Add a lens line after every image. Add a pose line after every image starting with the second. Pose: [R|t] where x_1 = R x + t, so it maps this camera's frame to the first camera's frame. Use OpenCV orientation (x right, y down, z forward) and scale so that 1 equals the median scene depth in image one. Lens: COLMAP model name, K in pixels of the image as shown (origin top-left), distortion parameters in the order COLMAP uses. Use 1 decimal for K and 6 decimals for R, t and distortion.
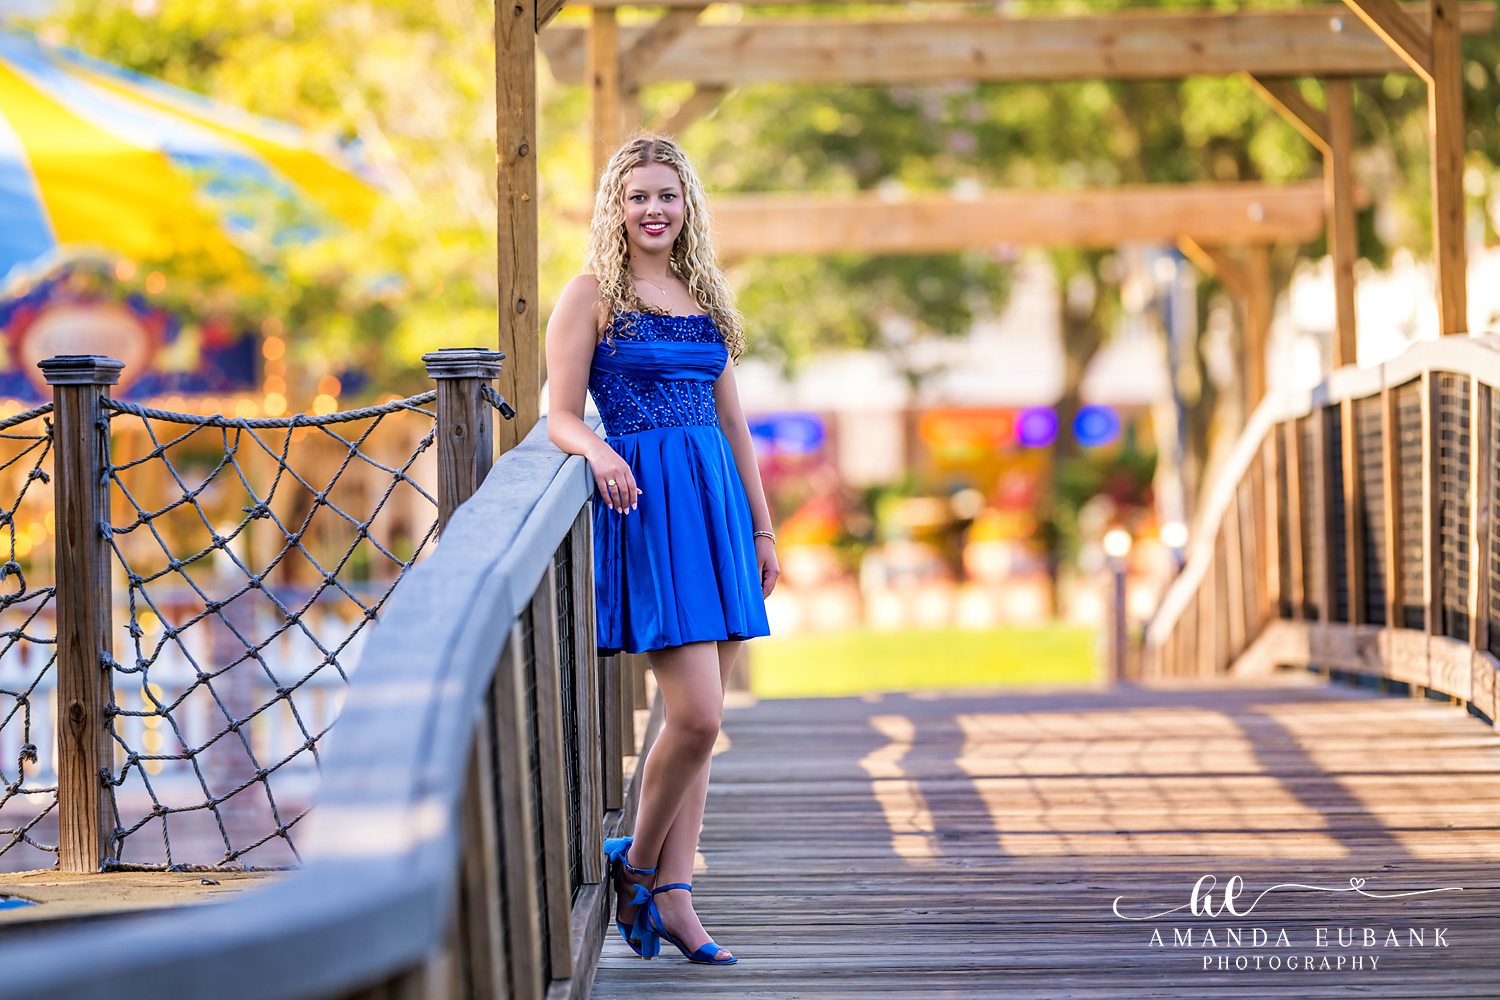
lens RADIAL K [[8623.4, 0, 750.0], [0, 8623.4, 500.0], [0, 0, 1]] dist [0.111915, 11.641400]
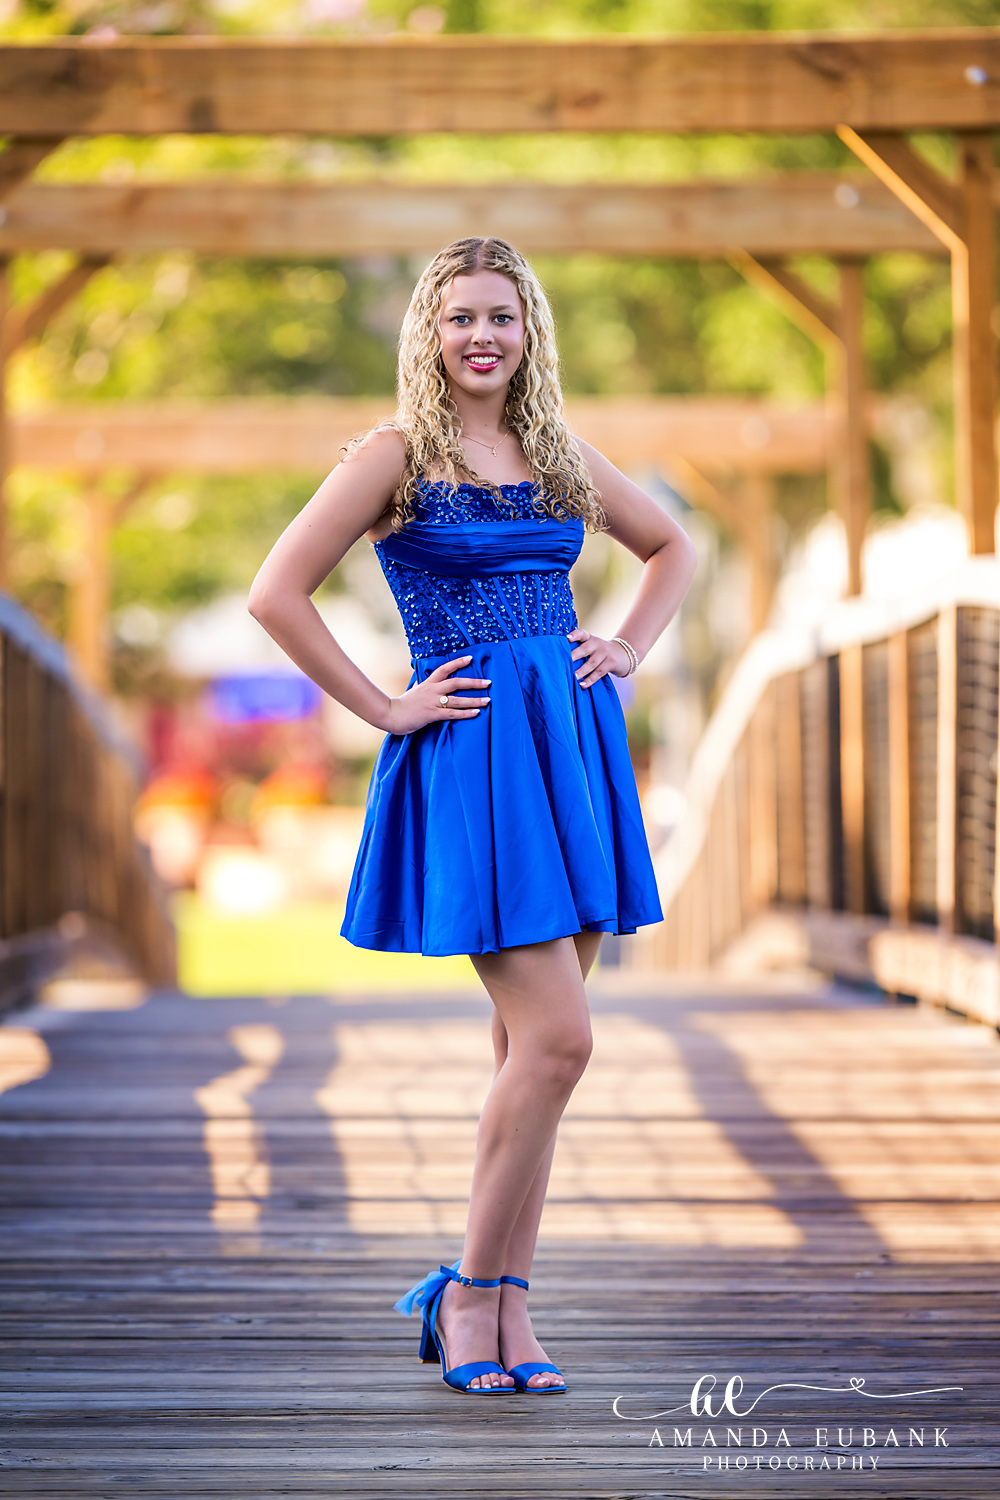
lens RADIAL K [[8605.4, 0, 500.0], [0, 8605.4, 750.0], [0, 0, 1]] dist [0.335222, 17.381214]
pose [[0.999540, 0.015590, 0.026004, 0.019174], [-0.015542, 0.999877, -0.002041, 0.000834], [-0.026032, 0.001636, 0.999660, 0.240259]]
